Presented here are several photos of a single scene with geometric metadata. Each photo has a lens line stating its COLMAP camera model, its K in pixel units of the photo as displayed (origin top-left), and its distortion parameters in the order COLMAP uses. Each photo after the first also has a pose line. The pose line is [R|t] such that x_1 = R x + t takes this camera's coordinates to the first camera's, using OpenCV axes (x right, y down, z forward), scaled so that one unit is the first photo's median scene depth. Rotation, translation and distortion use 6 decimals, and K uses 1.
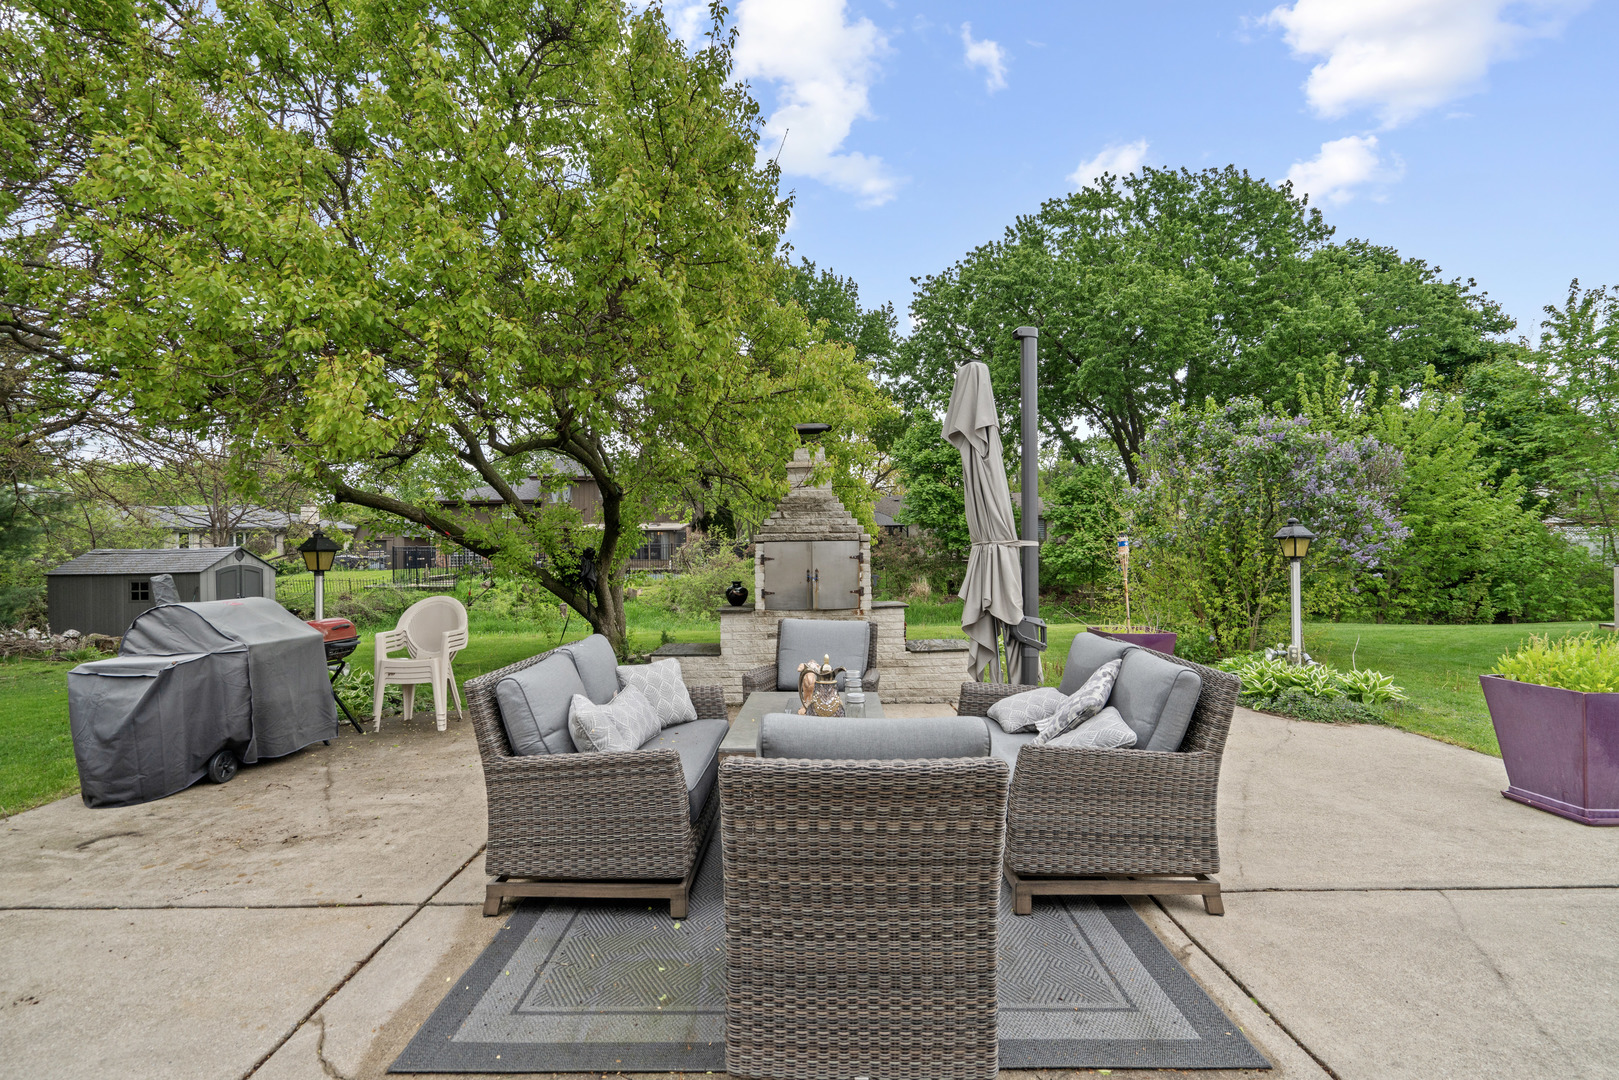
lens RADIAL K [[738.1, 0, 810.9], [0, 738.1, 536.5], [0, 0, 1]] dist [-0.005853, 0.002553]
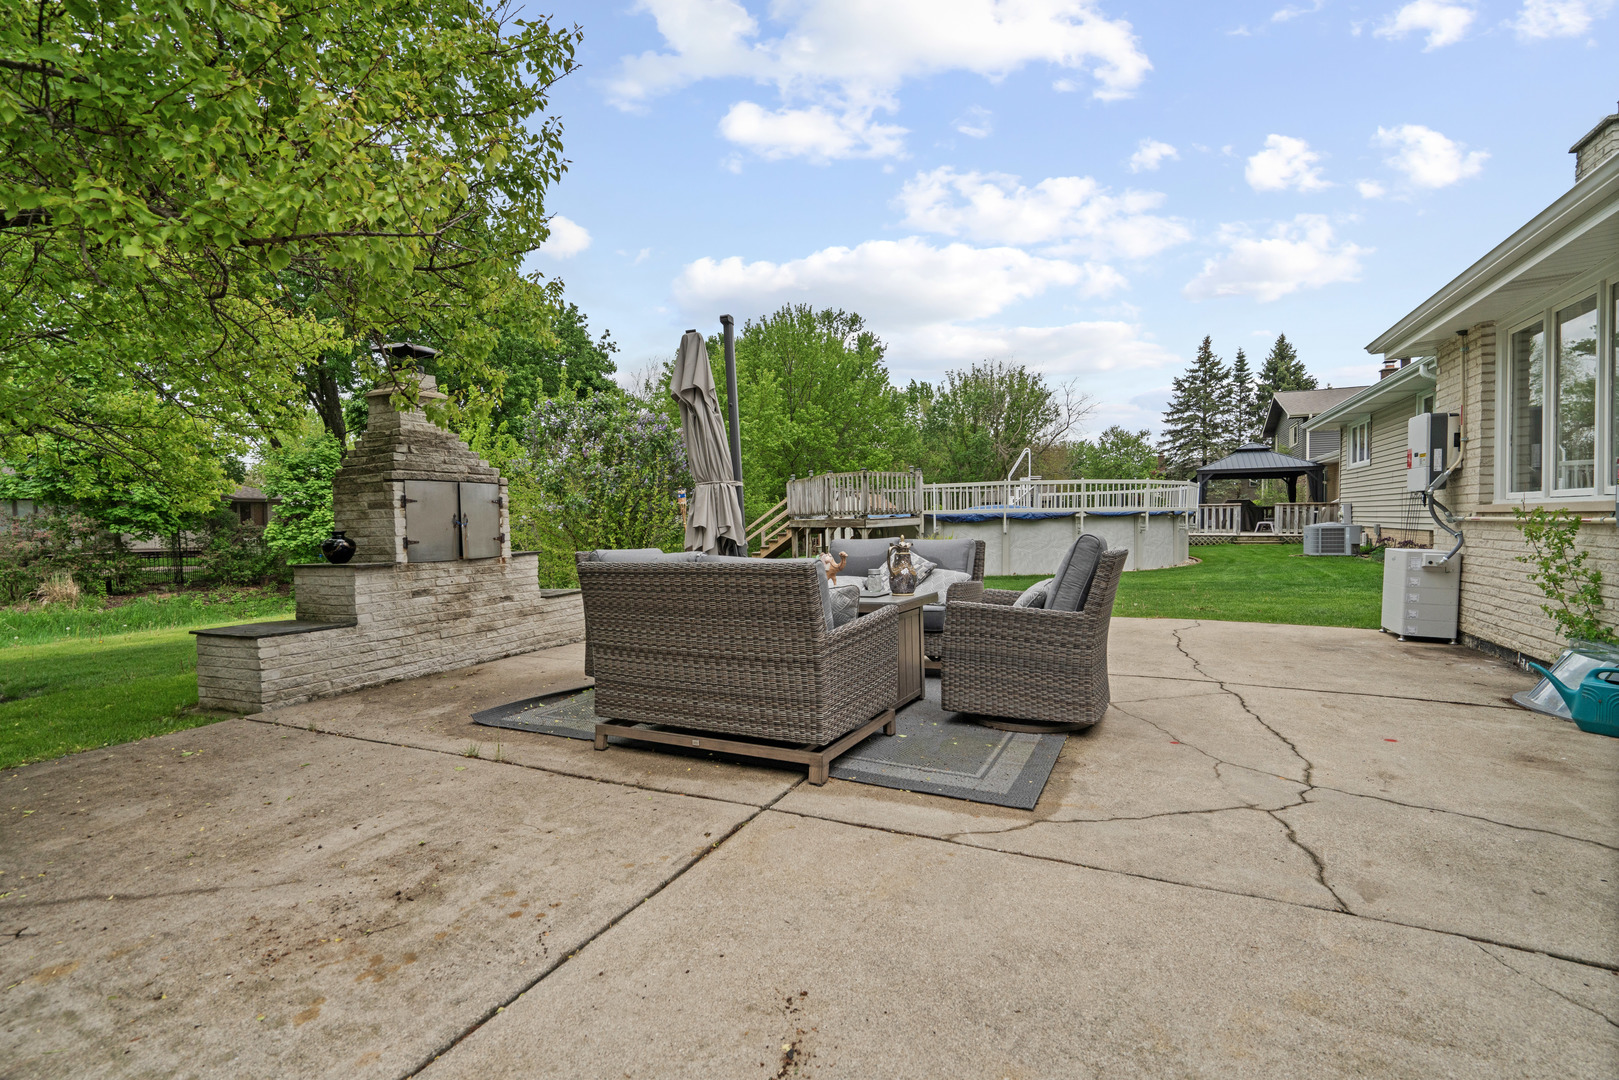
lens RADIAL K [[738.1, 0, 811.3], [0, 738.1, 540.8], [0, 0, 1]] dist [-0.005853, 0.002553]
pose [[0.421561, -0.020782, 0.906562, -0.615253], [0.010702, 0.999782, 0.017943, 0.065109], [-0.906737, 0.002138, 0.421691, 0.250345]]
